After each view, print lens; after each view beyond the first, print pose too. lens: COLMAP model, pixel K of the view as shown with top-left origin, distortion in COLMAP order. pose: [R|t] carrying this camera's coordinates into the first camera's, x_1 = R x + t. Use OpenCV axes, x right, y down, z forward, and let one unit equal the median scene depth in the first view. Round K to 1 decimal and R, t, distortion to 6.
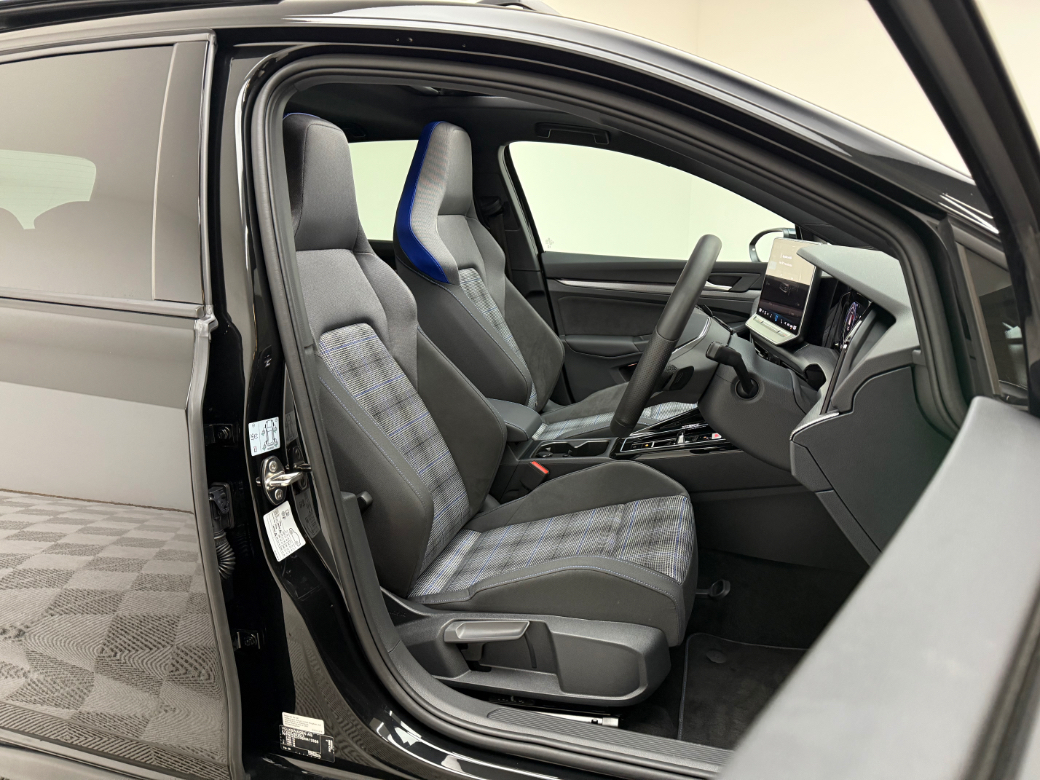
lens RADIAL K [[756.5, 0, 520.0], [0, 756.5, 390.0], [0, 0, 1]] dist [0.106966, -0.002754]
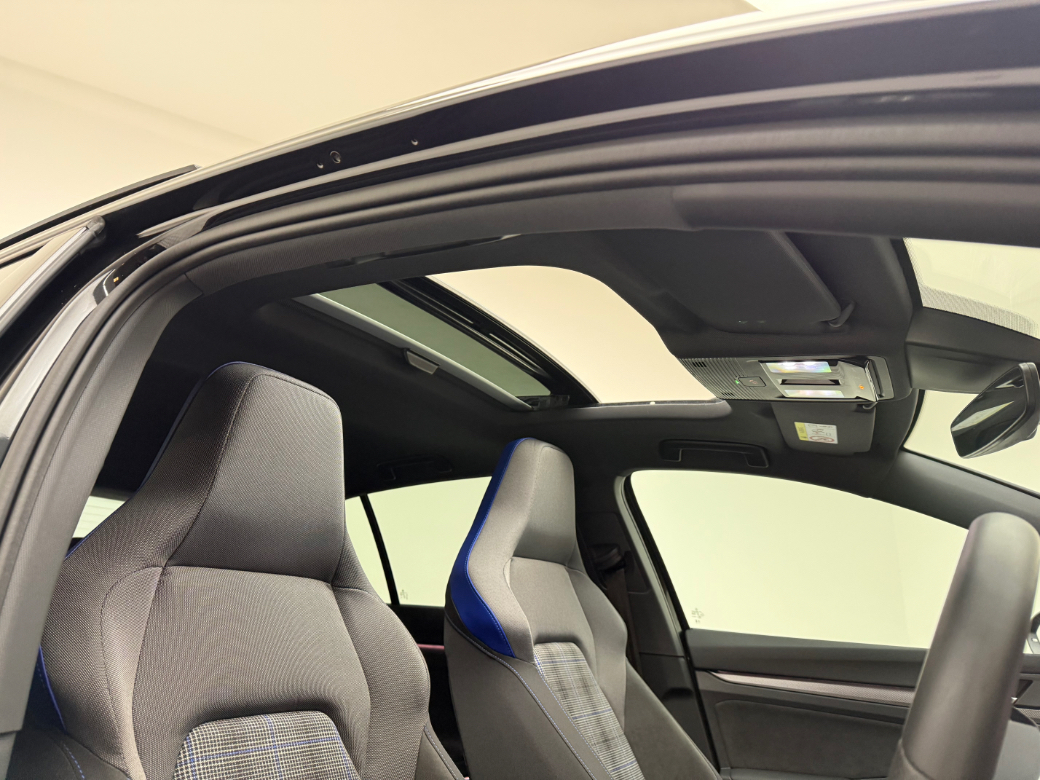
lens RADIAL K [[720.6, 0, 520.0], [0, 720.6, 390.0], [0, 0, 1]] dist [0.007474, 0.004257]
pose [[0.968607, -0.052553, -0.242978, 0.055972], [-0.082501, 0.854053, -0.513602, -0.021407], [0.234507, 0.517525, 0.822906, 0.344117]]
